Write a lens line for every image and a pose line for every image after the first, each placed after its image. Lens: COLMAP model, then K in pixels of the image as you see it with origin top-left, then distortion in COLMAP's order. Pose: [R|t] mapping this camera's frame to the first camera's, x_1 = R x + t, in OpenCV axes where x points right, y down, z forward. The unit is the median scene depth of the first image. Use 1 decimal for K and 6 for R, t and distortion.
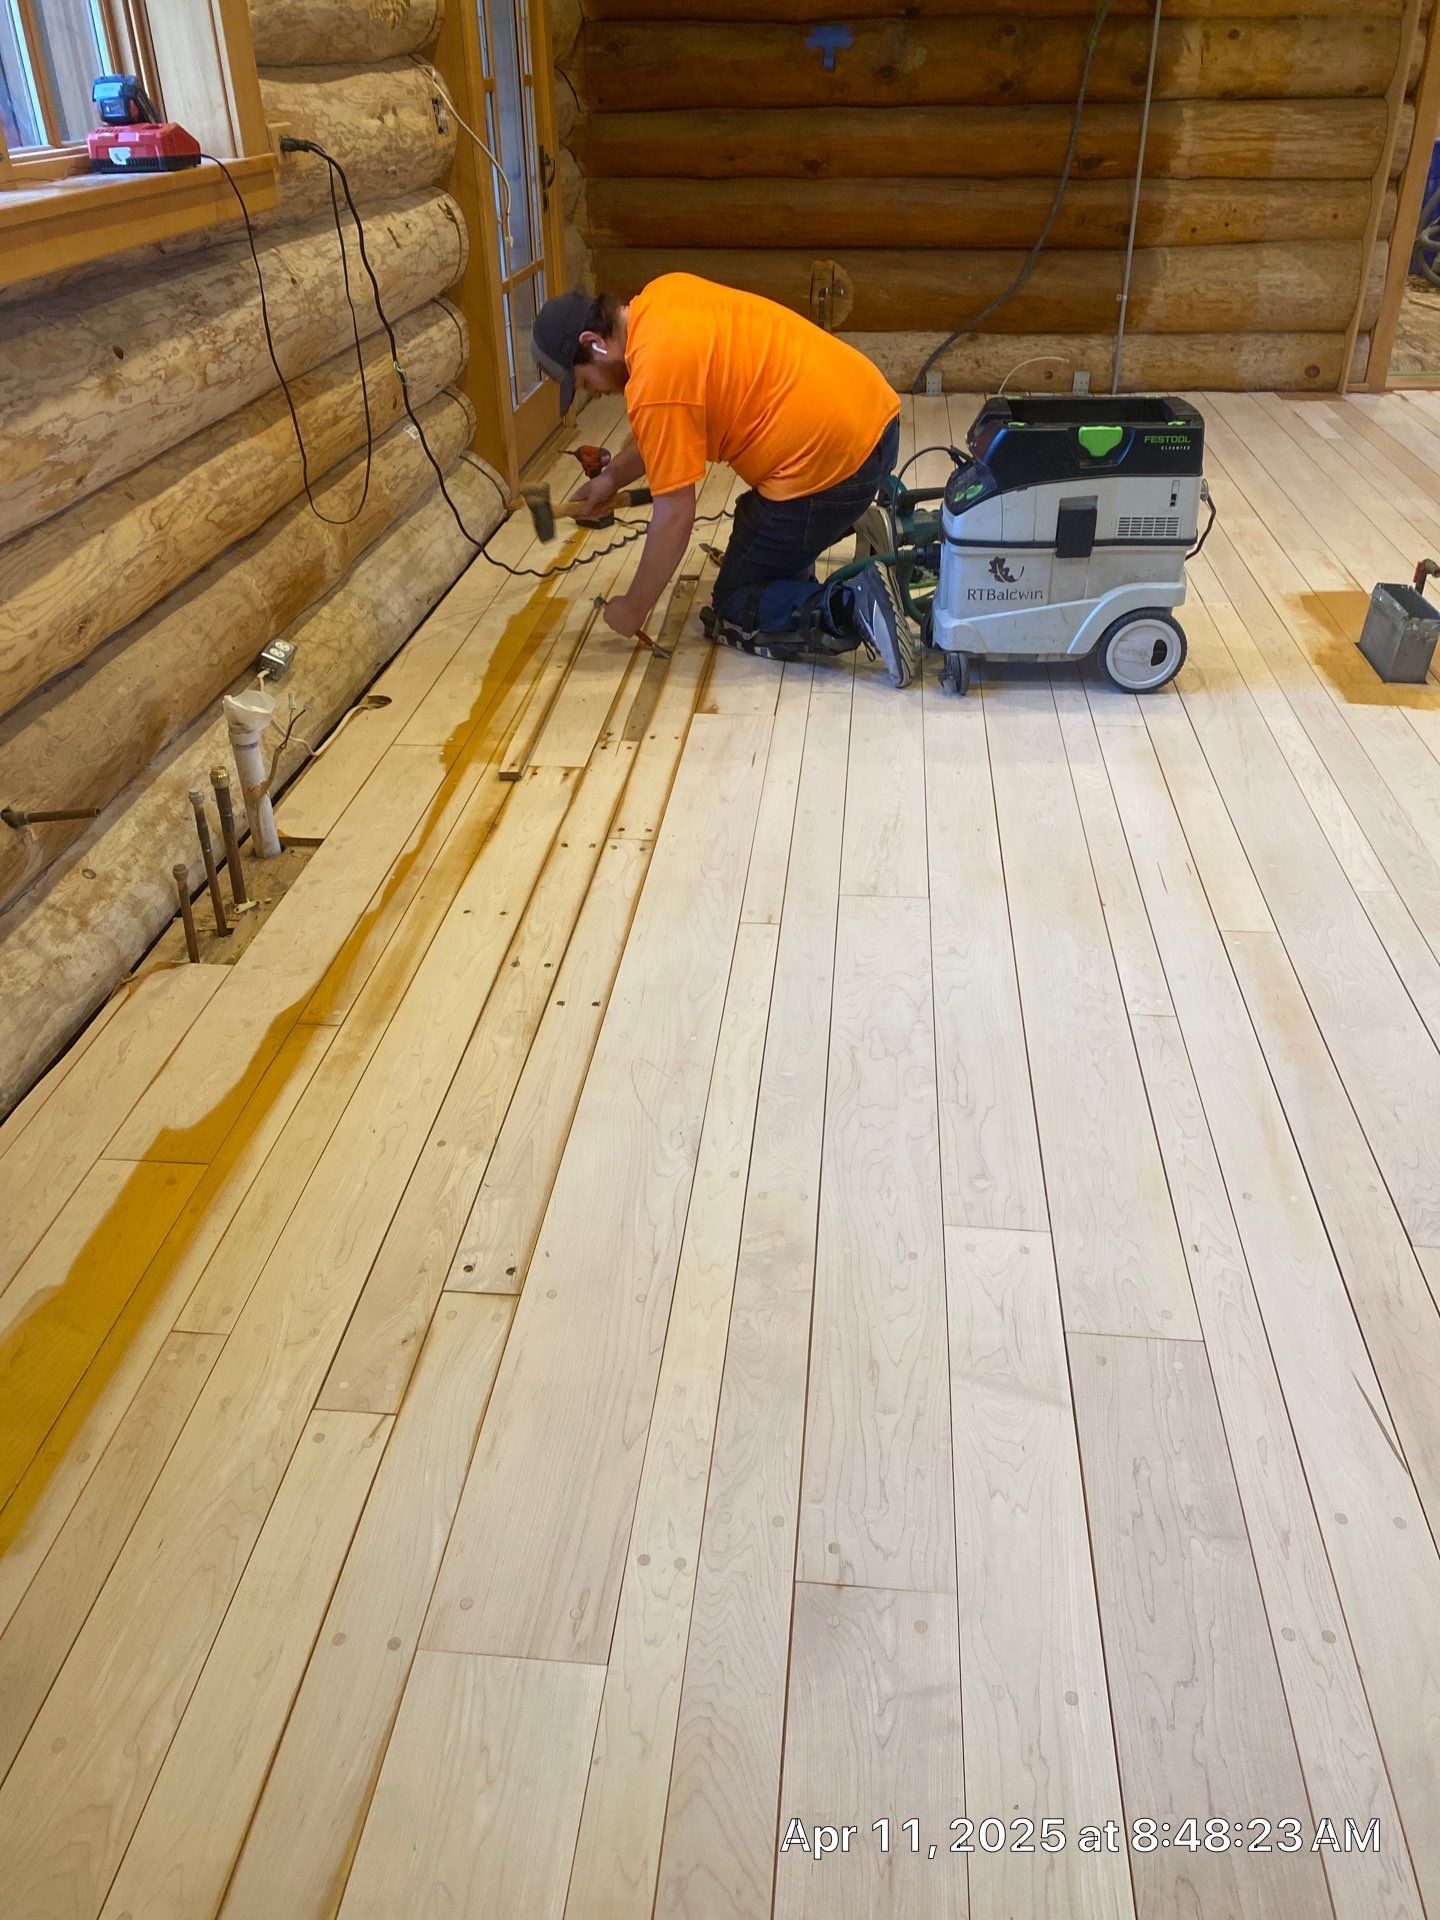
lens RADIAL K [[1458.8, 0, 724.4], [0, 1458.8, 951.1], [0, 0, 1]] dist [0.006007, 0.000316]
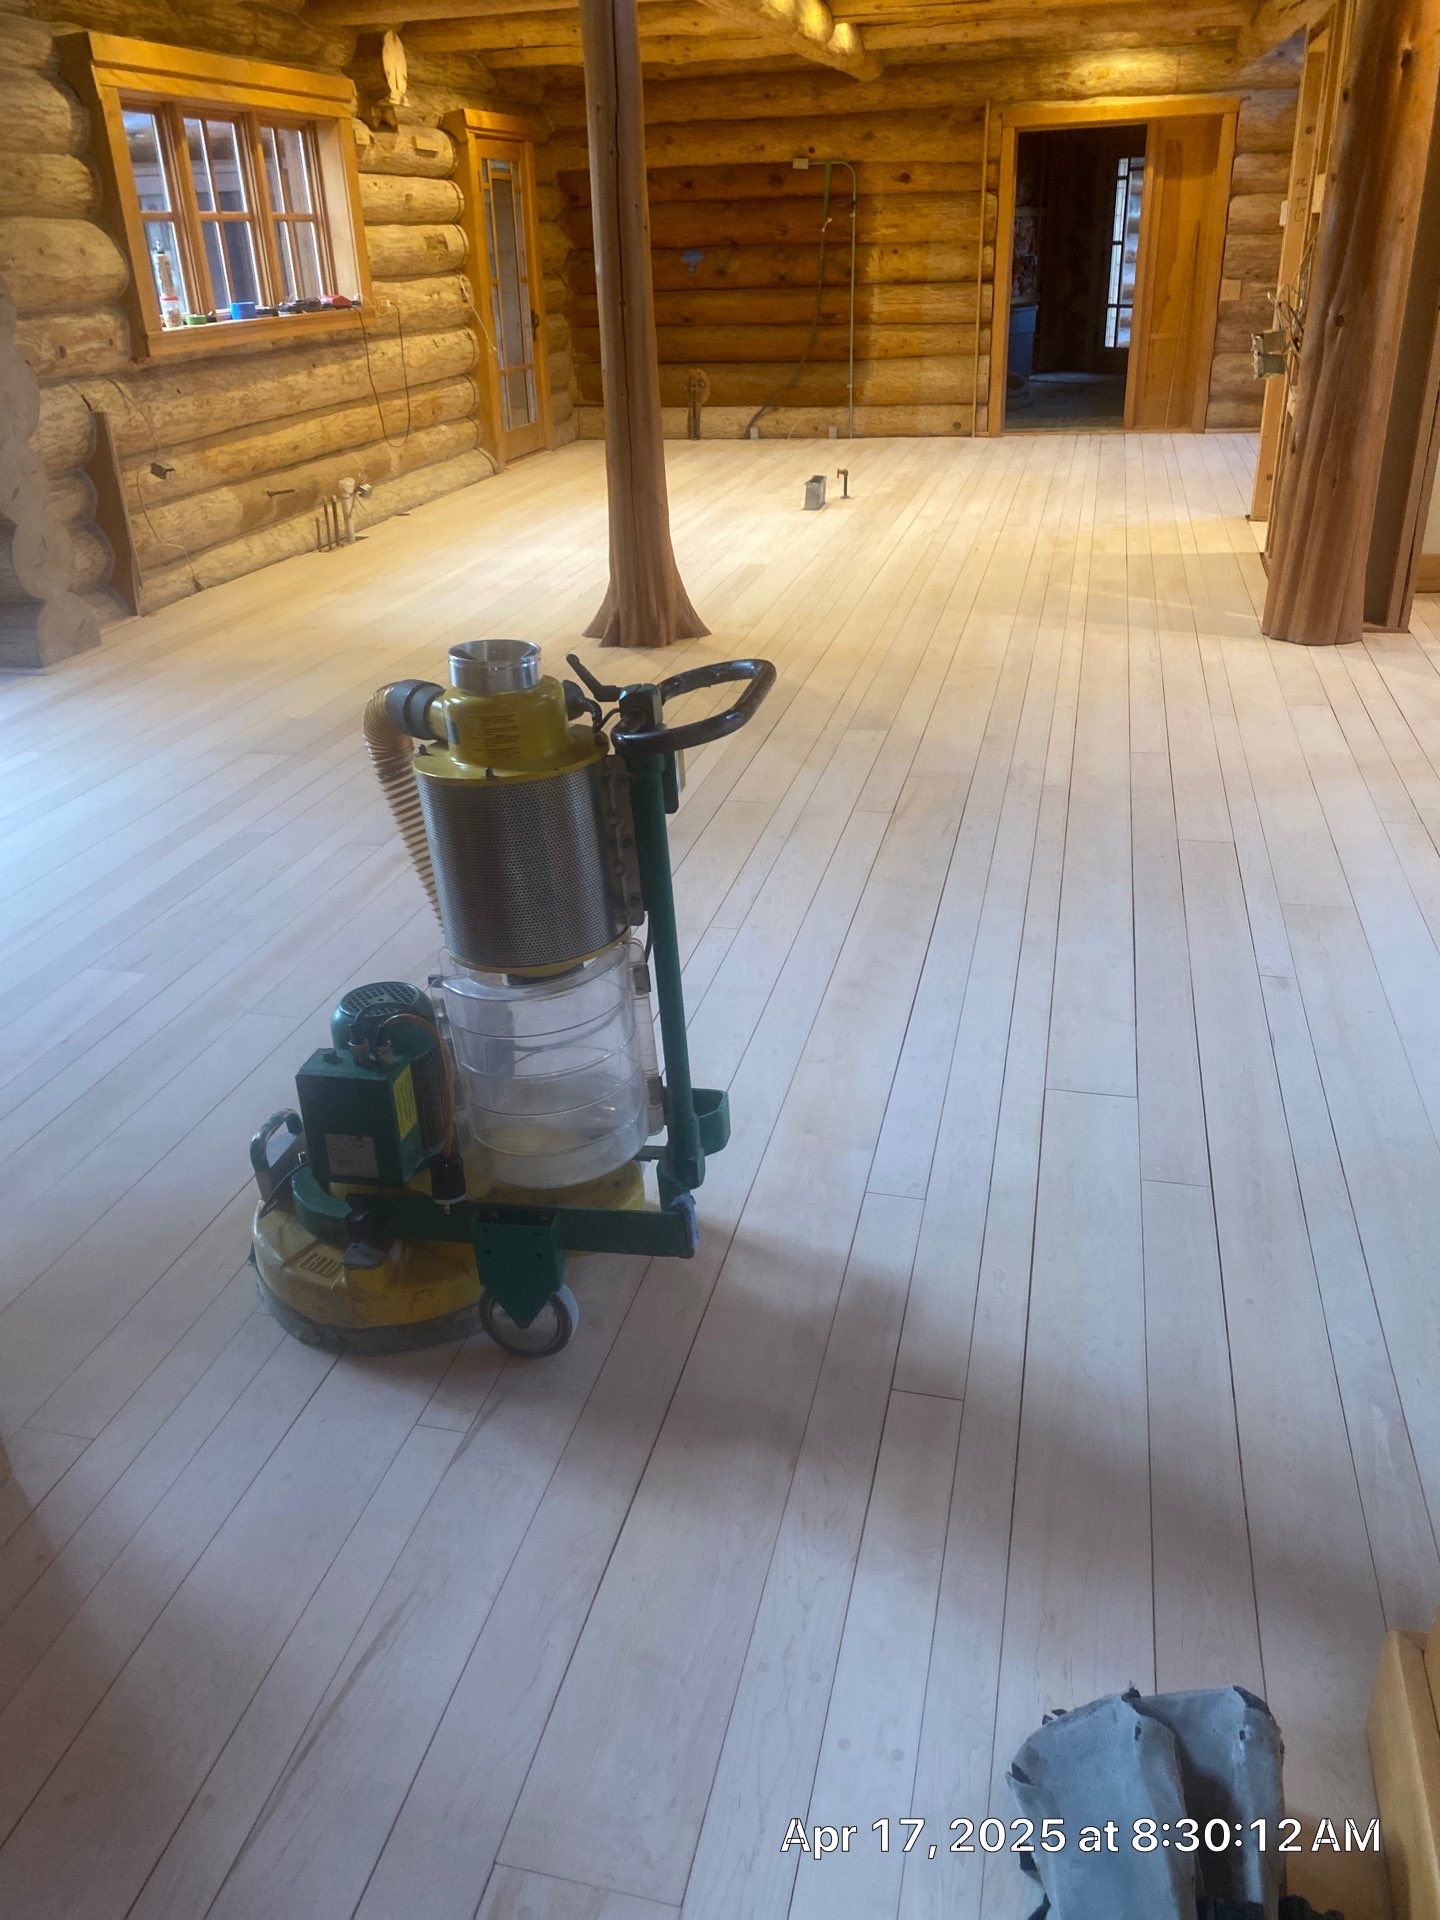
lens RADIAL K [[1469.0, 0, 710.3], [0, 1469.0, 969.1], [0, 0, 1]] dist [0.011168, 0.008295]
pose [[0.989396, 0.047903, -0.137119, 0.407634], [-0.061069, 0.993746, -0.093483, 0.495361], [0.131784, 0.100865, 0.986134, -0.827784]]
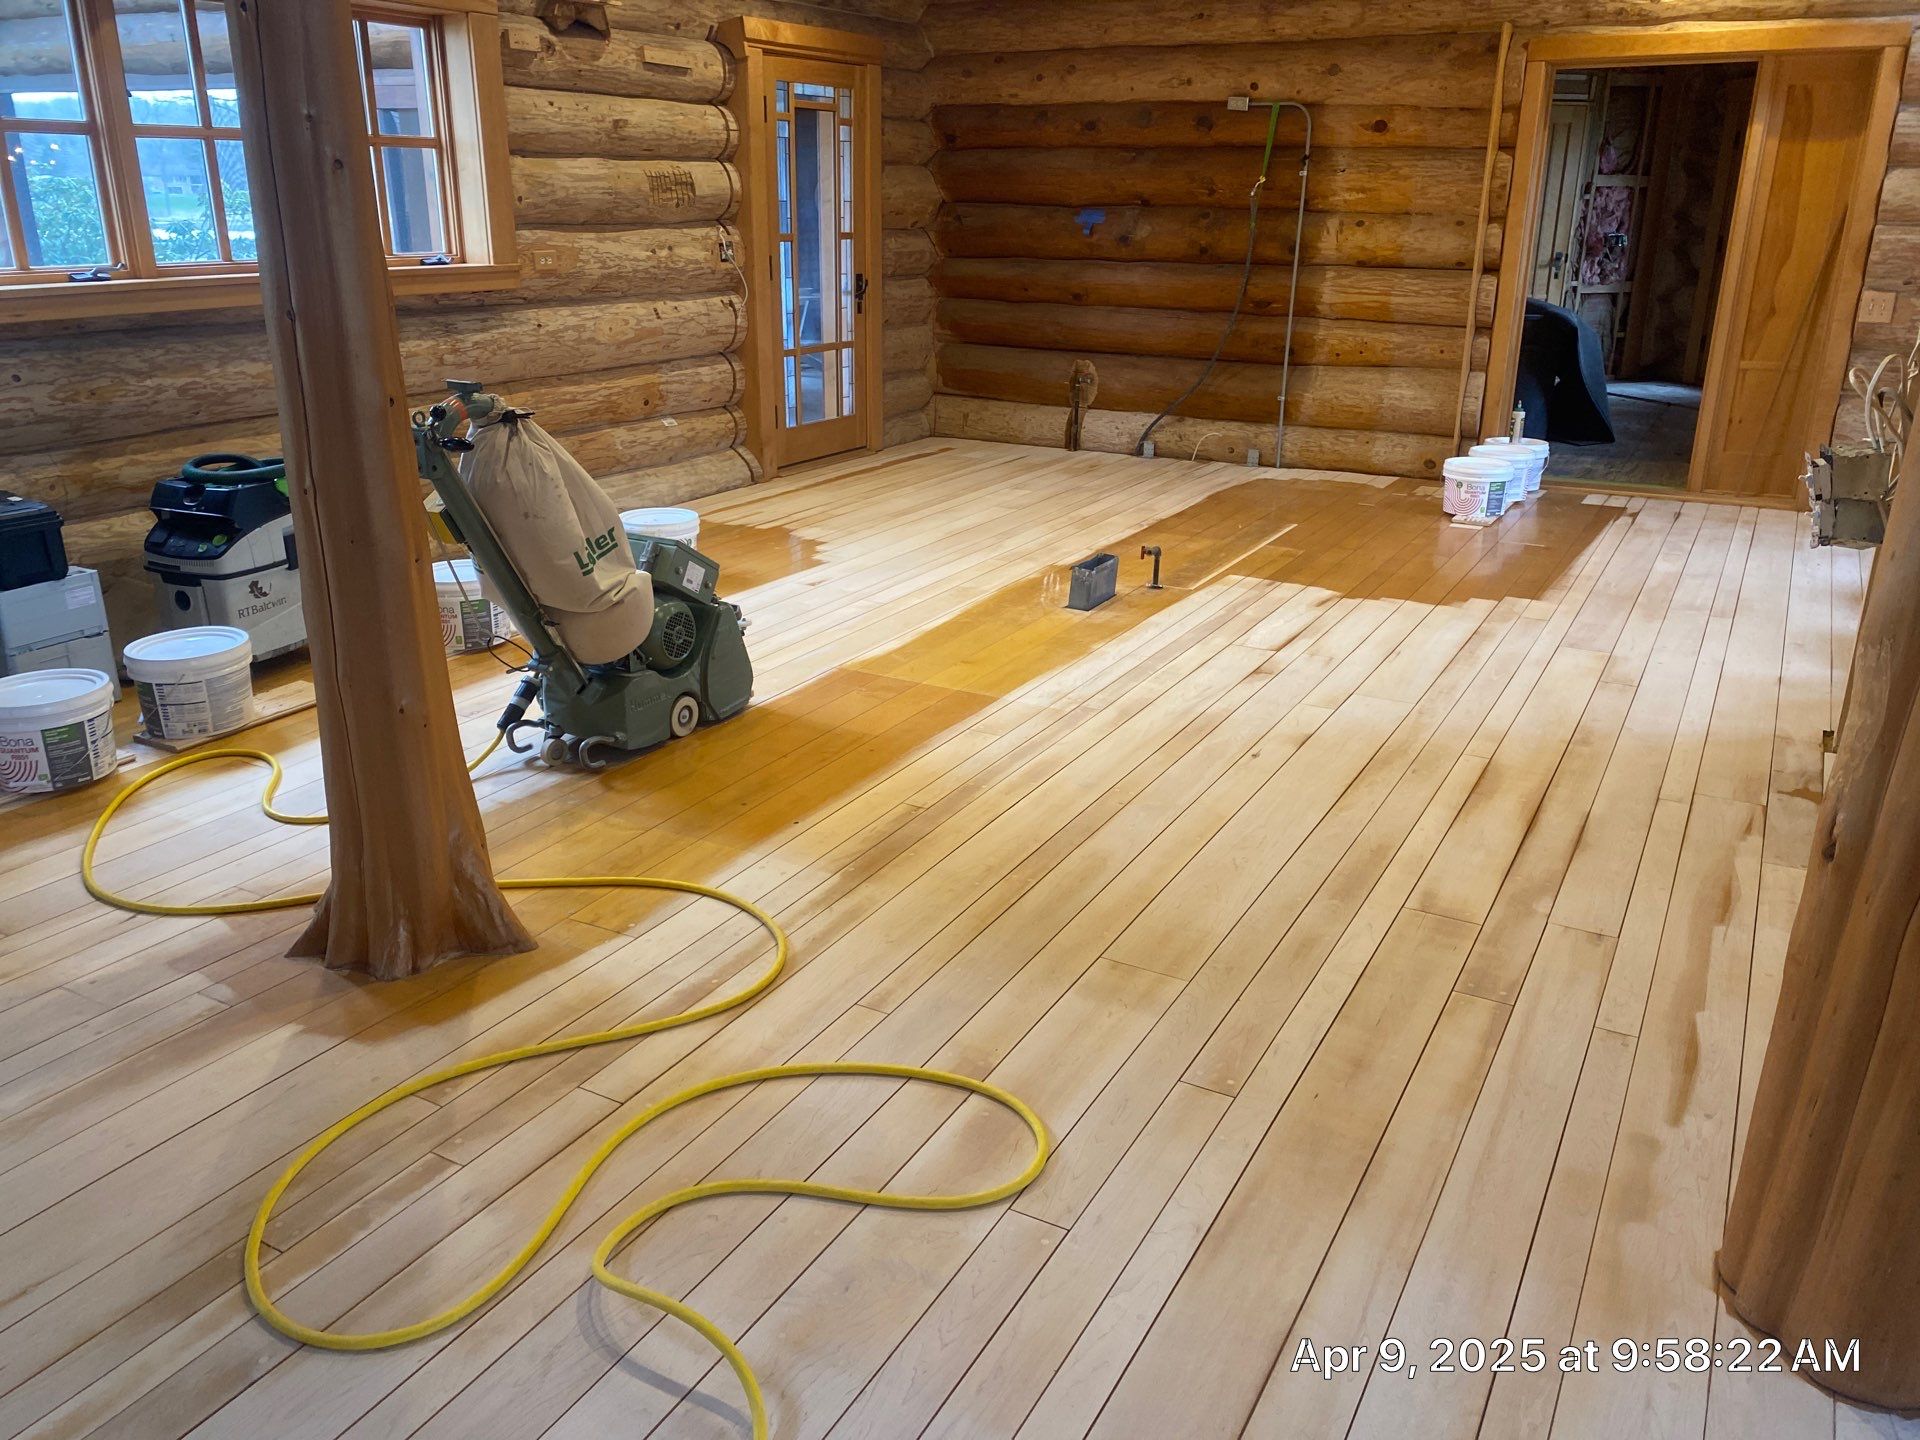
lens RADIAL K [[1473.9, 0, 958.3], [0, 1473.9, 713.5], [0, 0, 1]] dist [0.012319, -0.005363]
pose [[0.916780, 0.153458, -0.368734, 0.567374], [-0.230829, 0.957014, -0.175621, 0.136343], [0.325933, 0.246121, 0.912794, -0.260949]]
